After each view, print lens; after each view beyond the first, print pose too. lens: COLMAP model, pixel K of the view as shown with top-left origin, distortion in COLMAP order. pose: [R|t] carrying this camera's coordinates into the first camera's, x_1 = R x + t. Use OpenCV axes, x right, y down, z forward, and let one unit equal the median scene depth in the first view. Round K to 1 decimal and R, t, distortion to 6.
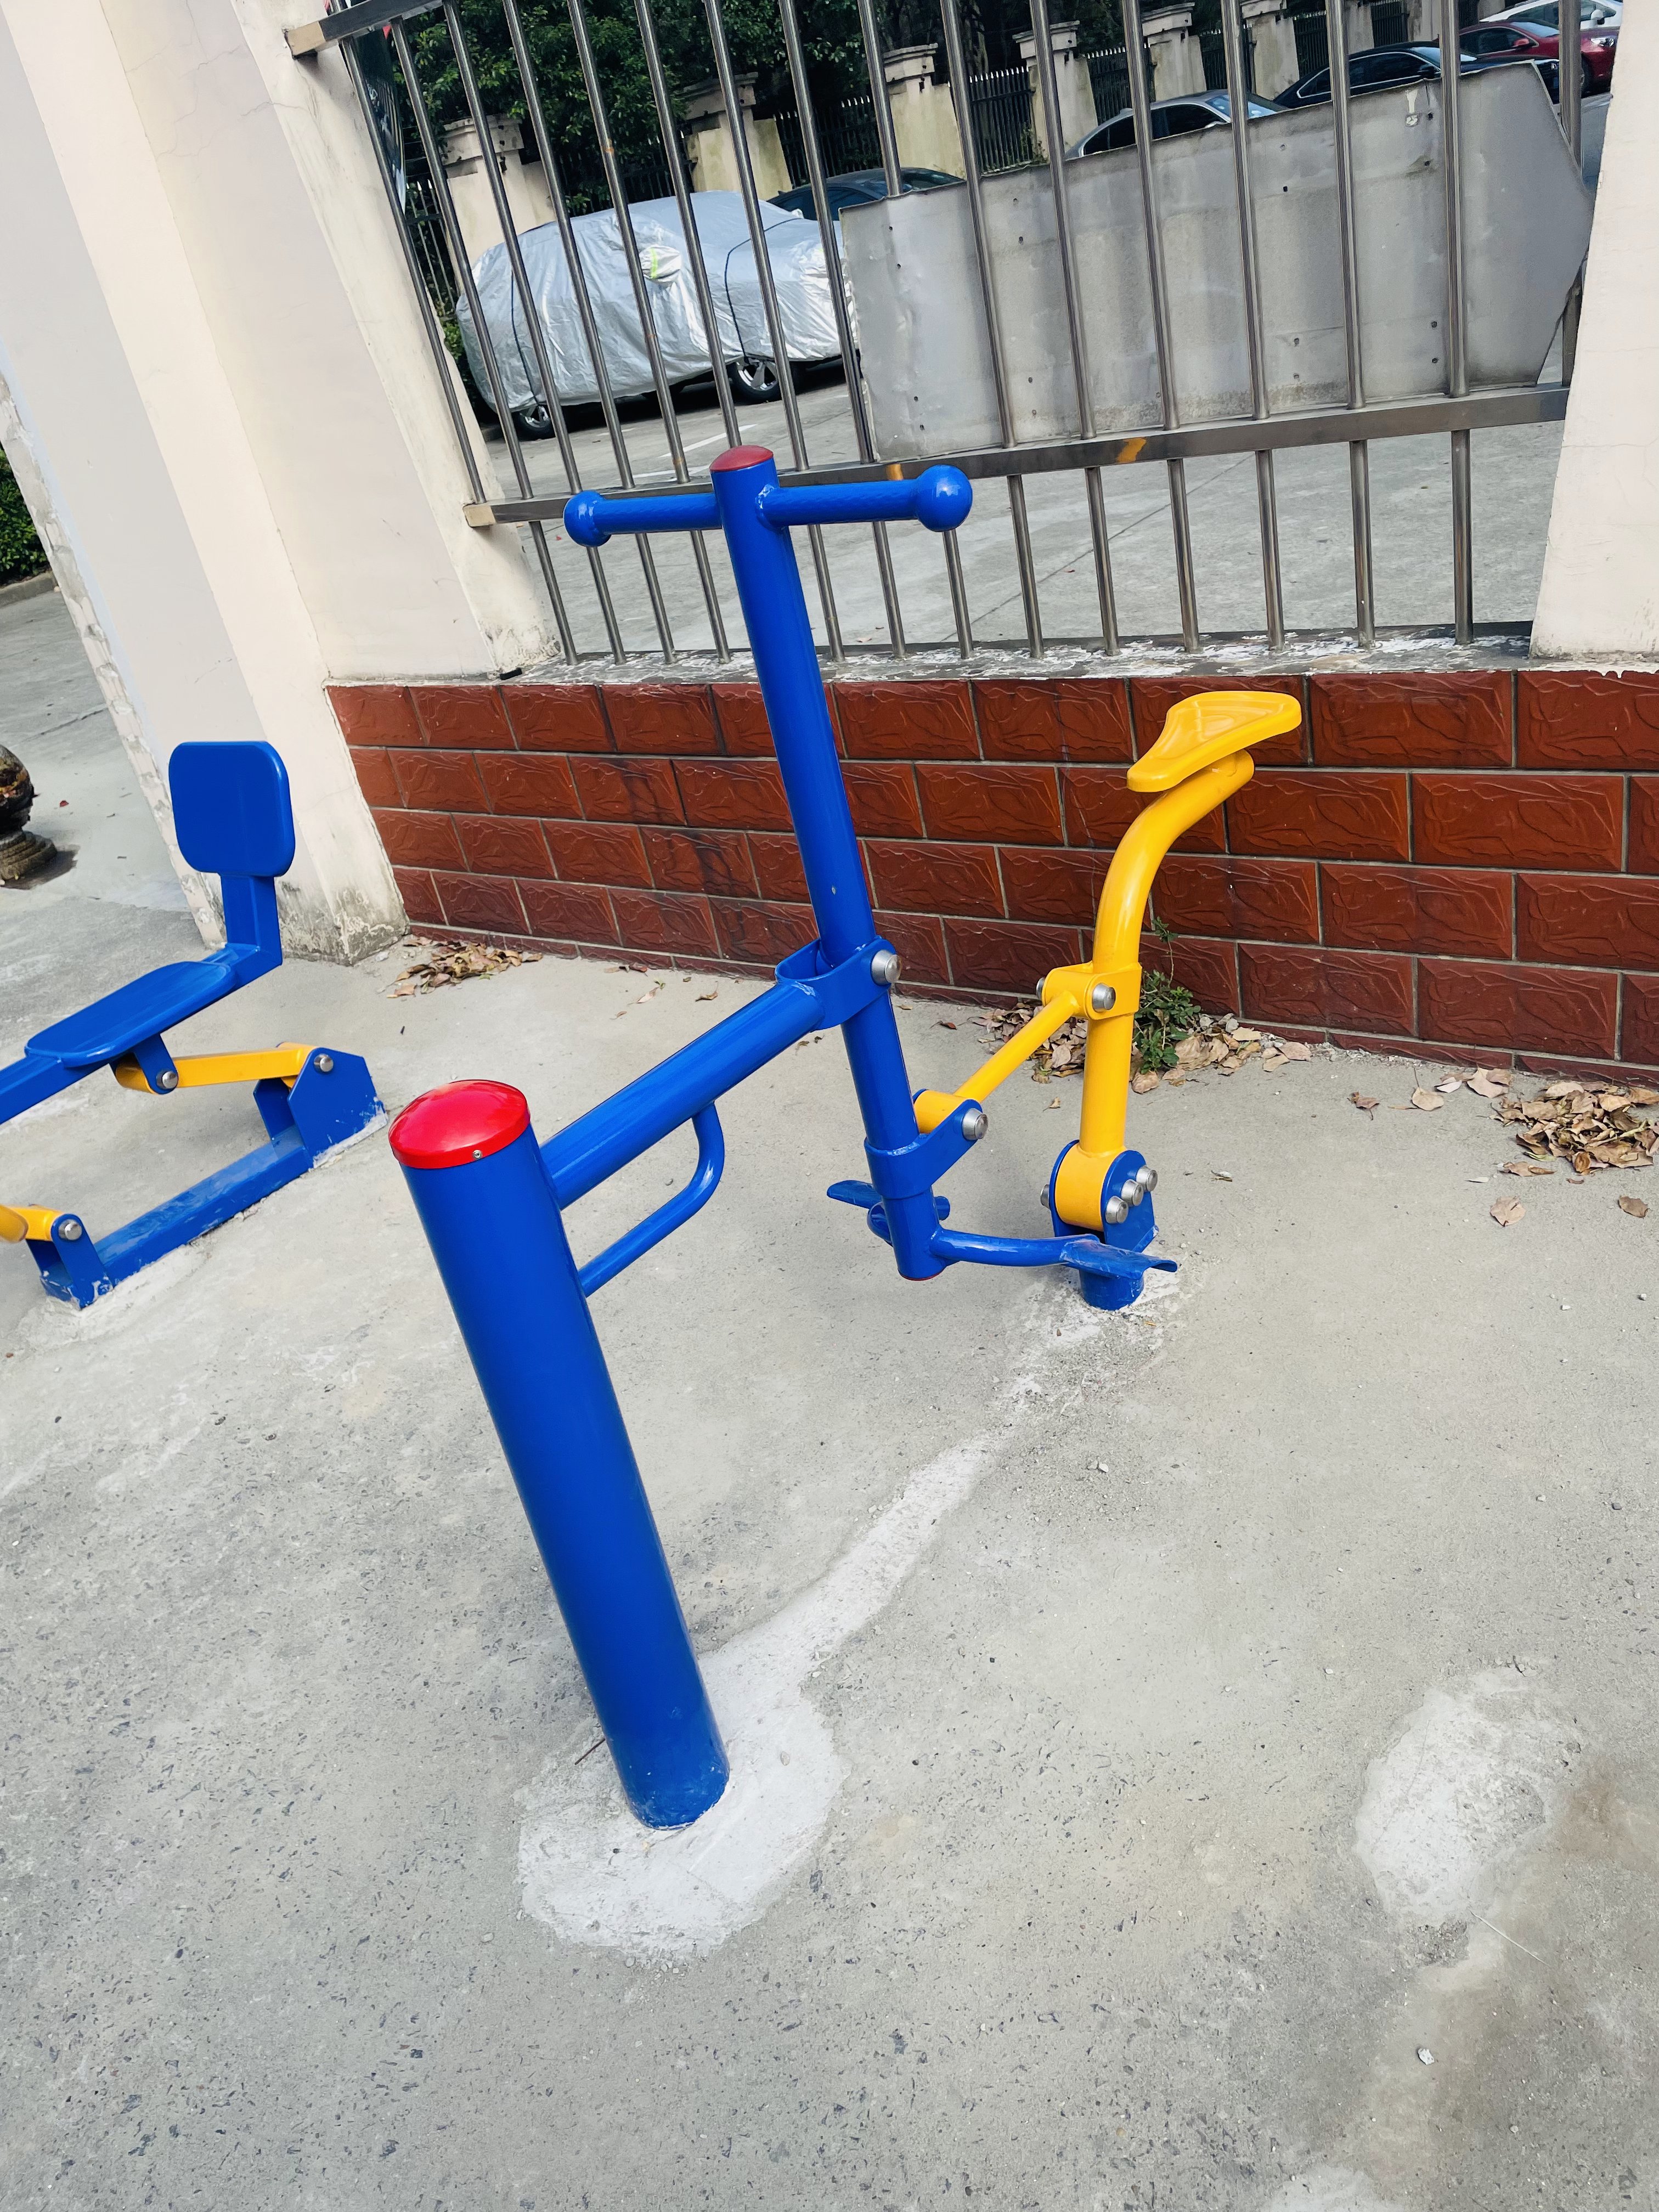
lens RADIAL K [[1769.5, 0, 829.5], [0, 1769.5, 1106.0], [0, 0, 1]] dist [0.113378, -0.133972]
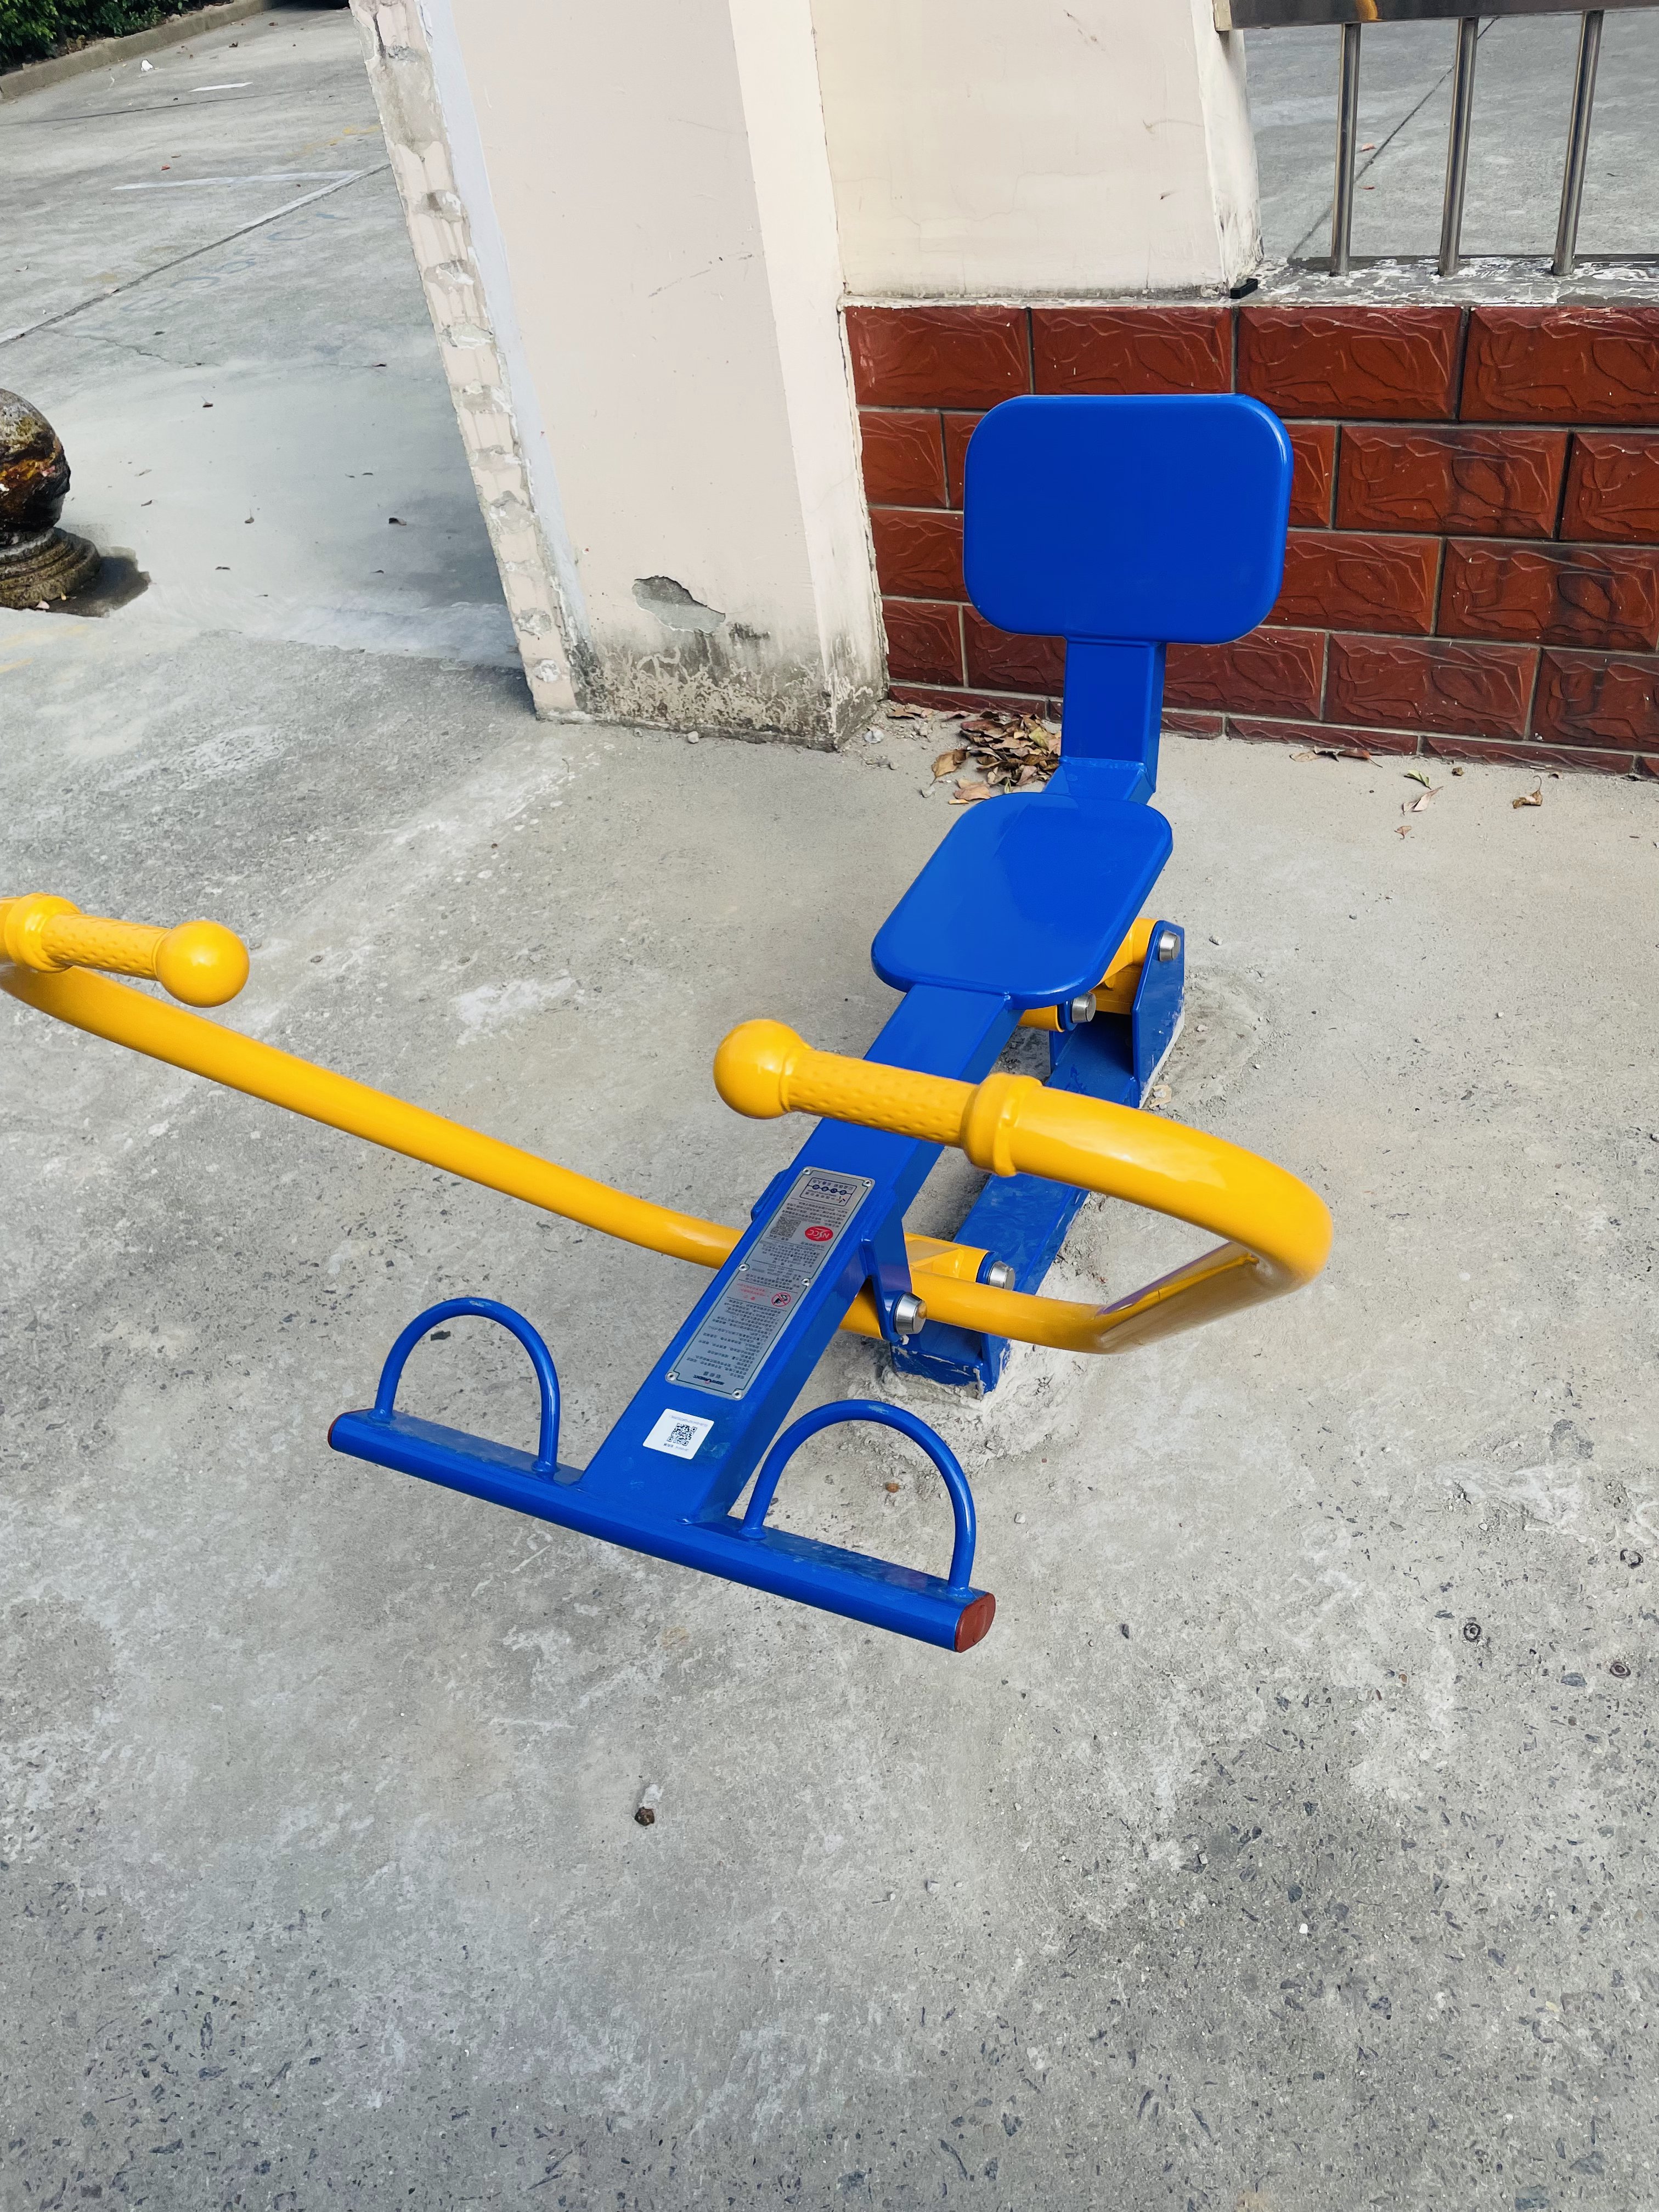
lens RADIAL K [[1769.5, 0, 829.5], [0, 1769.5, 1106.0], [0, 0, 1]] dist [0.113378, -0.133972]
pose [[0.980135, -0.062185, 0.188333, -0.440783], [0.026579, 0.982194, 0.185981, -0.077768], [-0.196545, -0.177281, 0.964335, 0.349344]]
